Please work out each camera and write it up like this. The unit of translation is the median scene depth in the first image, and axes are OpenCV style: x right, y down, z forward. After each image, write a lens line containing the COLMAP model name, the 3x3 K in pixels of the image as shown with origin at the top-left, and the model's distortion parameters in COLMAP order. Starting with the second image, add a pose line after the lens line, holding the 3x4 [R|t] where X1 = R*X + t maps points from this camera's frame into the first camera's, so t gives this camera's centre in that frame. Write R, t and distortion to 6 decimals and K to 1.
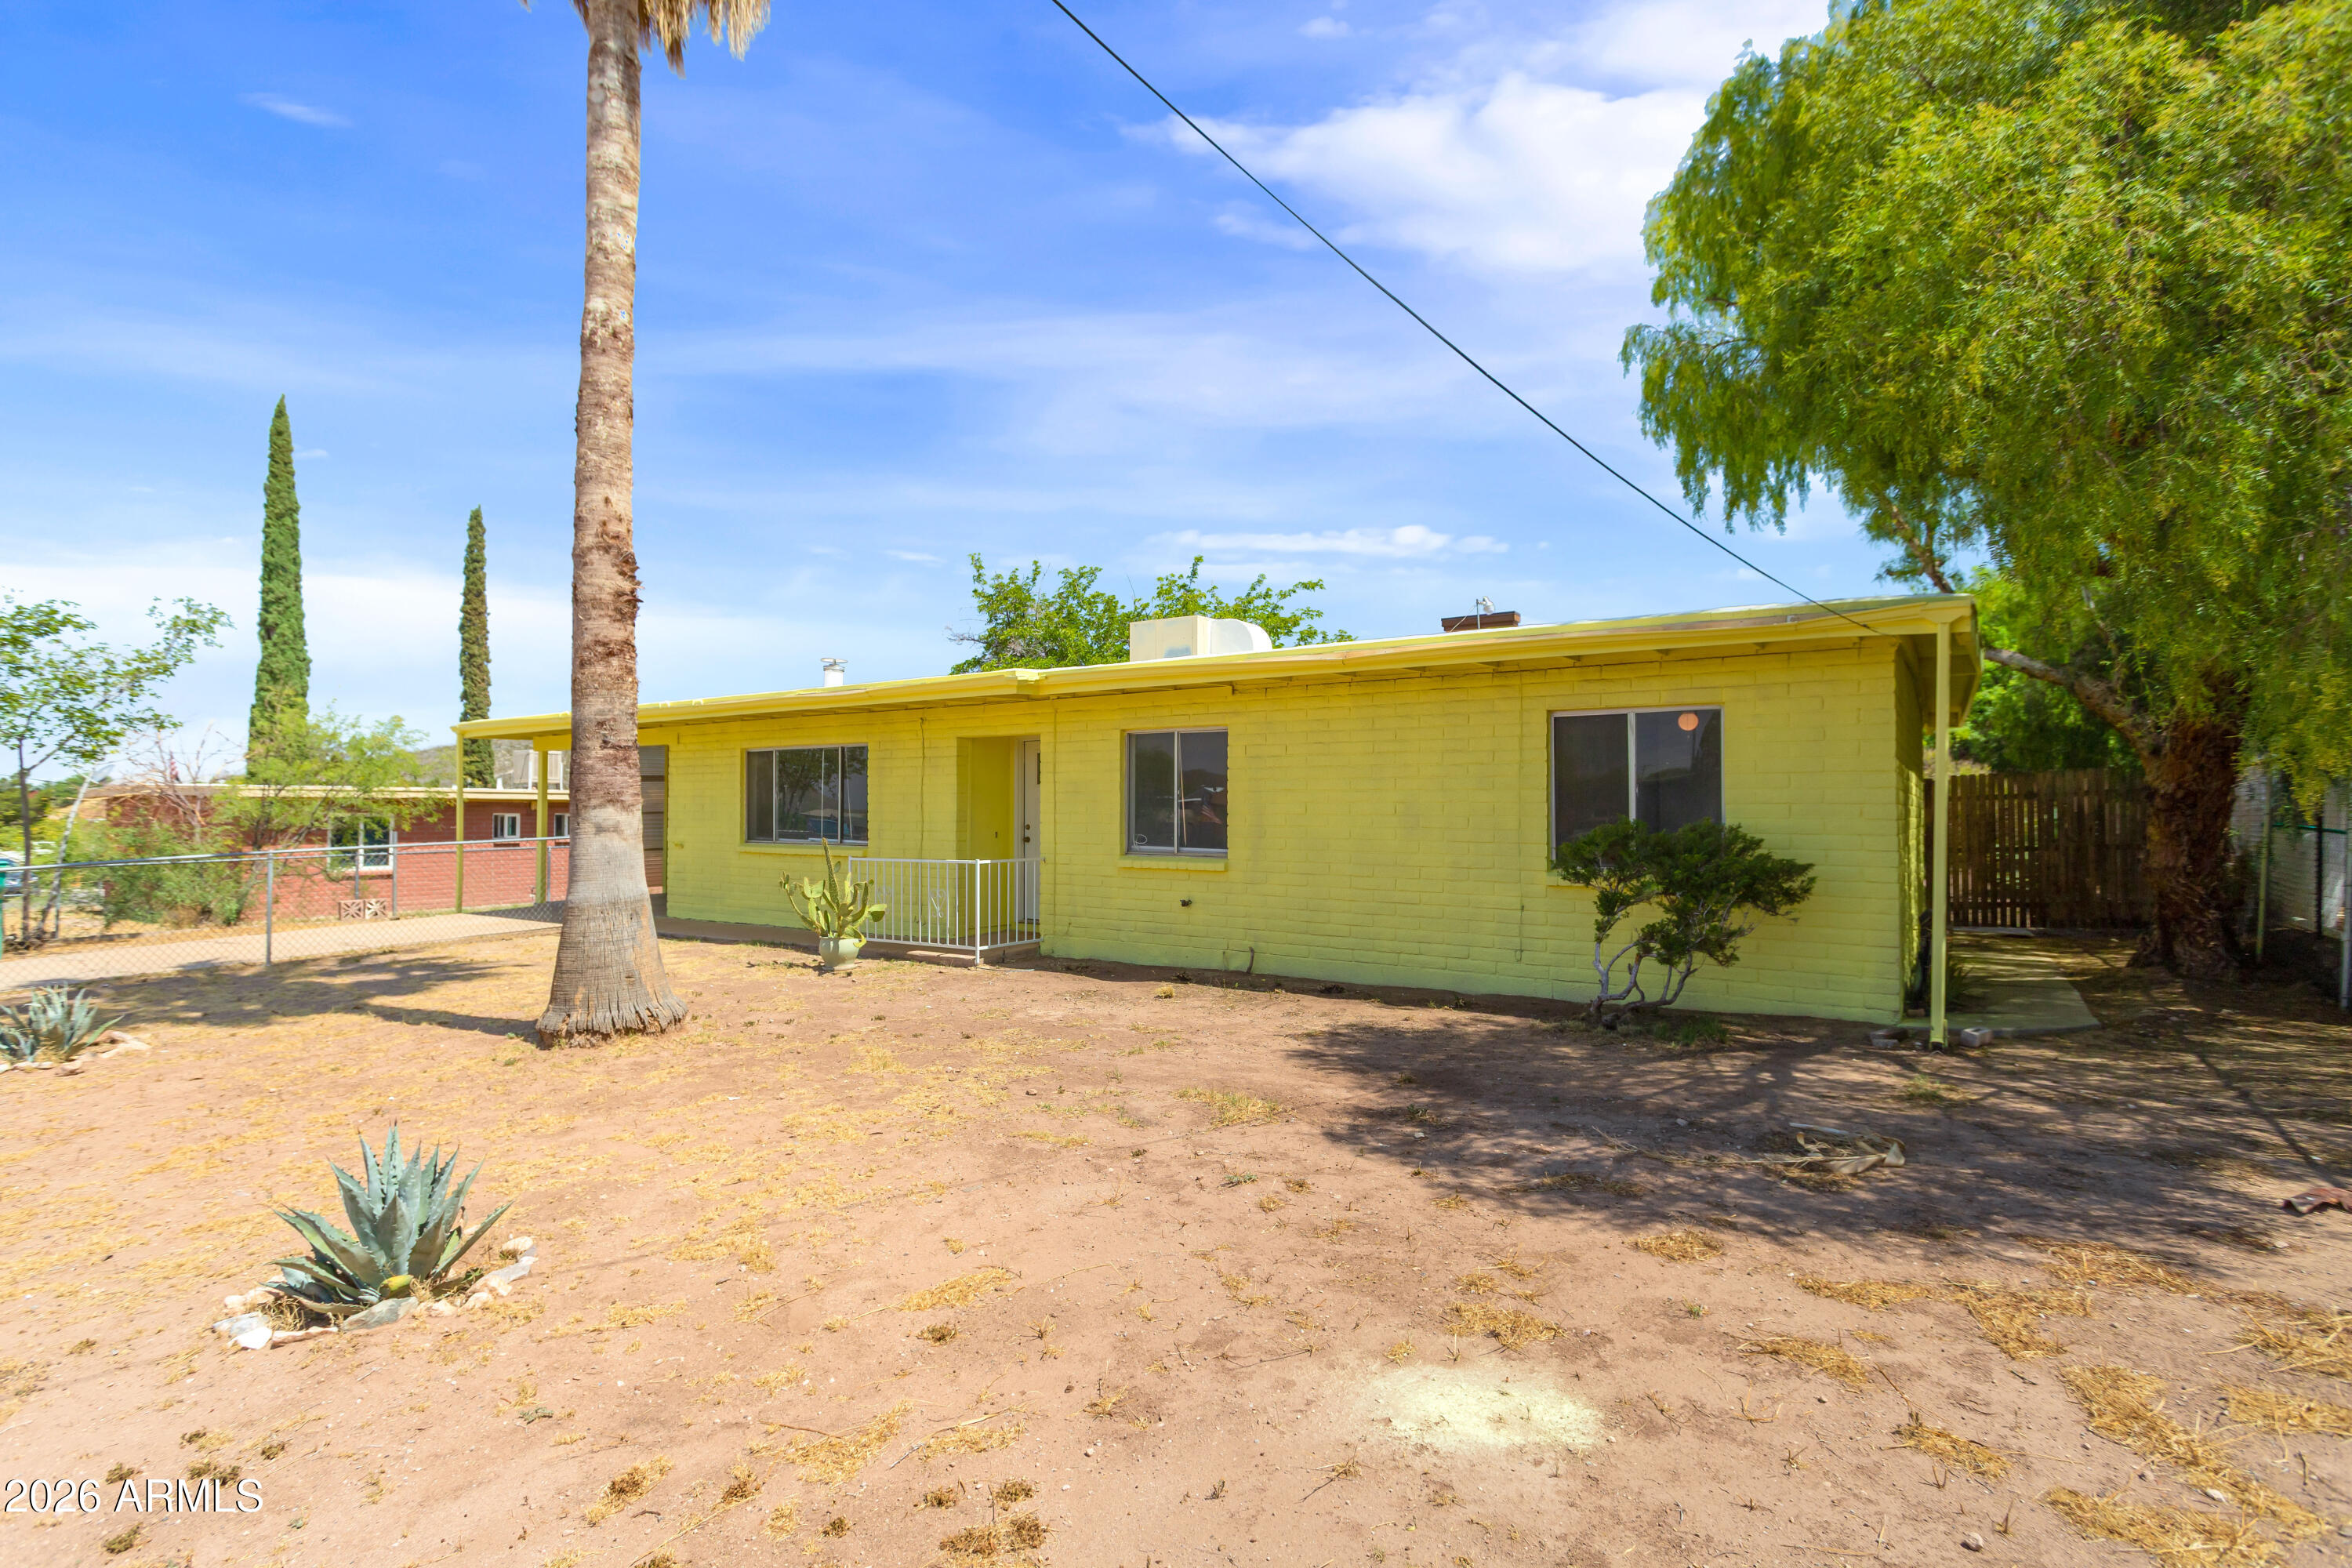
lens RADIAL K [[1130.6, 0, 1179.2], [0, 1130.6, 793.6], [0, 0, 1]] dist [0.007820, 0.000692]
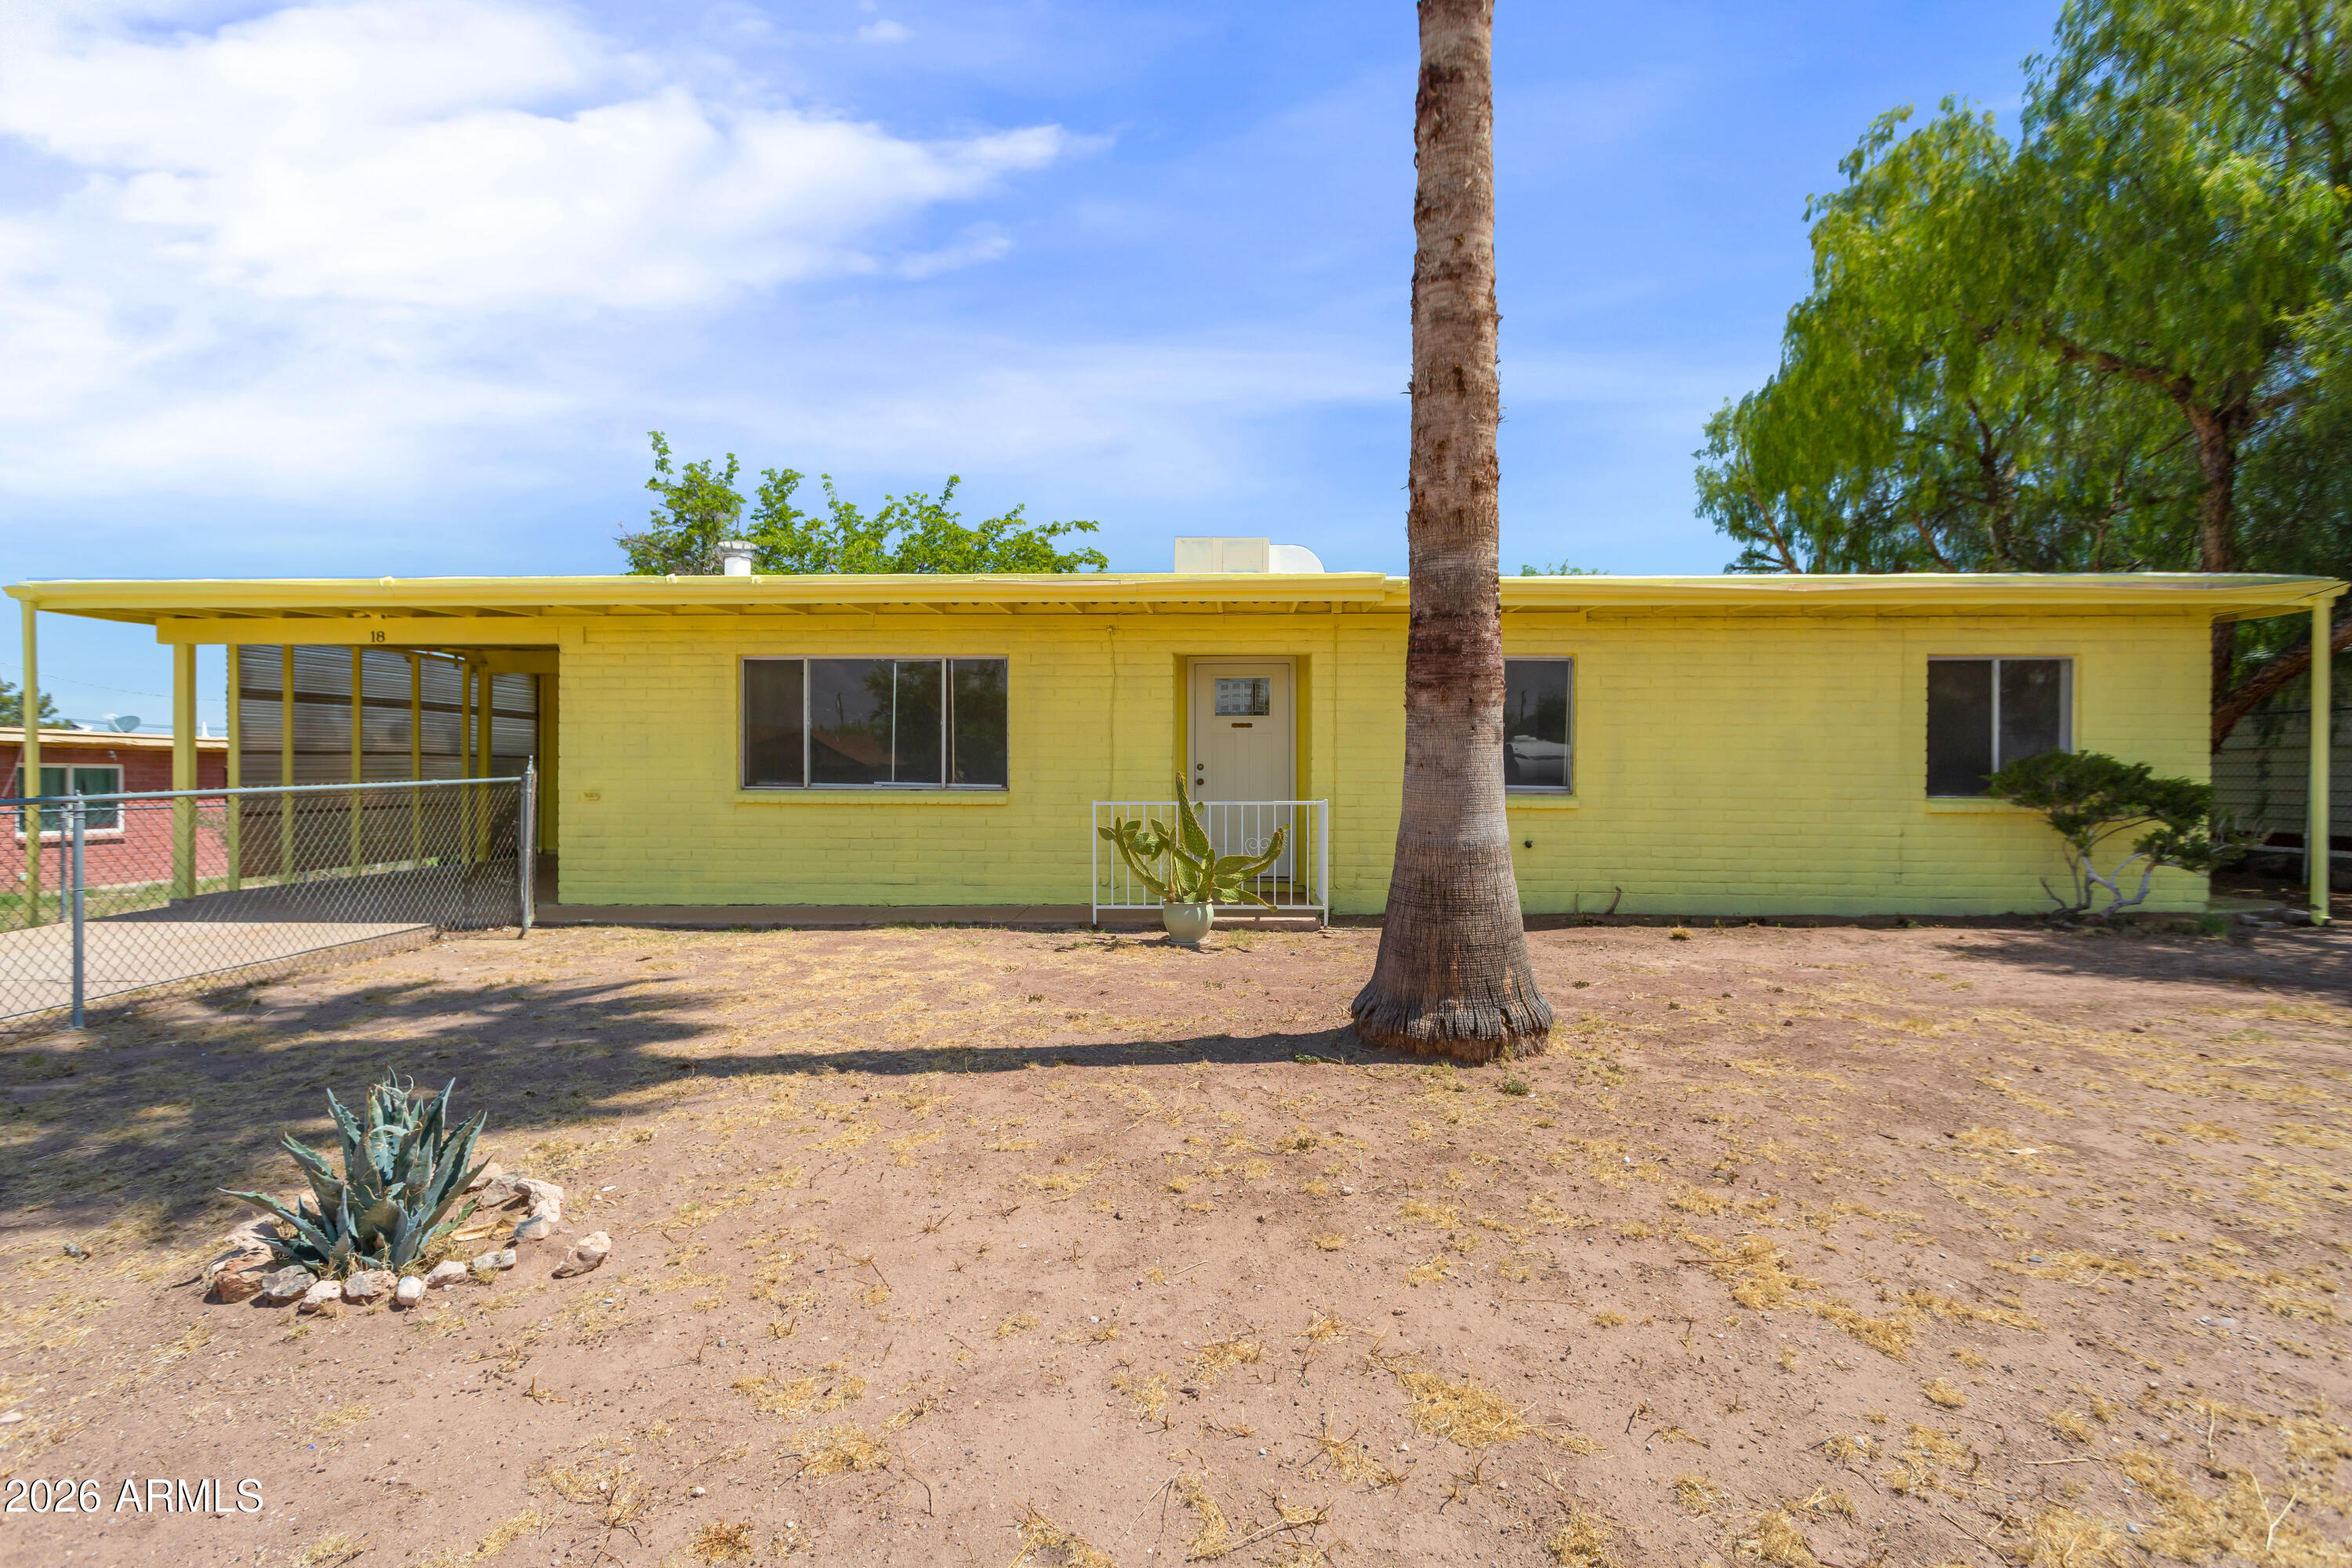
lens RADIAL K [[1130.6, 0, 1183.6], [0, 1130.6, 784.3], [0, 0, 1]] dist [0.007820, 0.000692]
pose [[0.850105, 0.000761, 0.526613, -0.613638], [-0.010307, 0.999831, 0.015193, 0.031030], [-0.526513, -0.018344, 0.849969, 0.310945]]
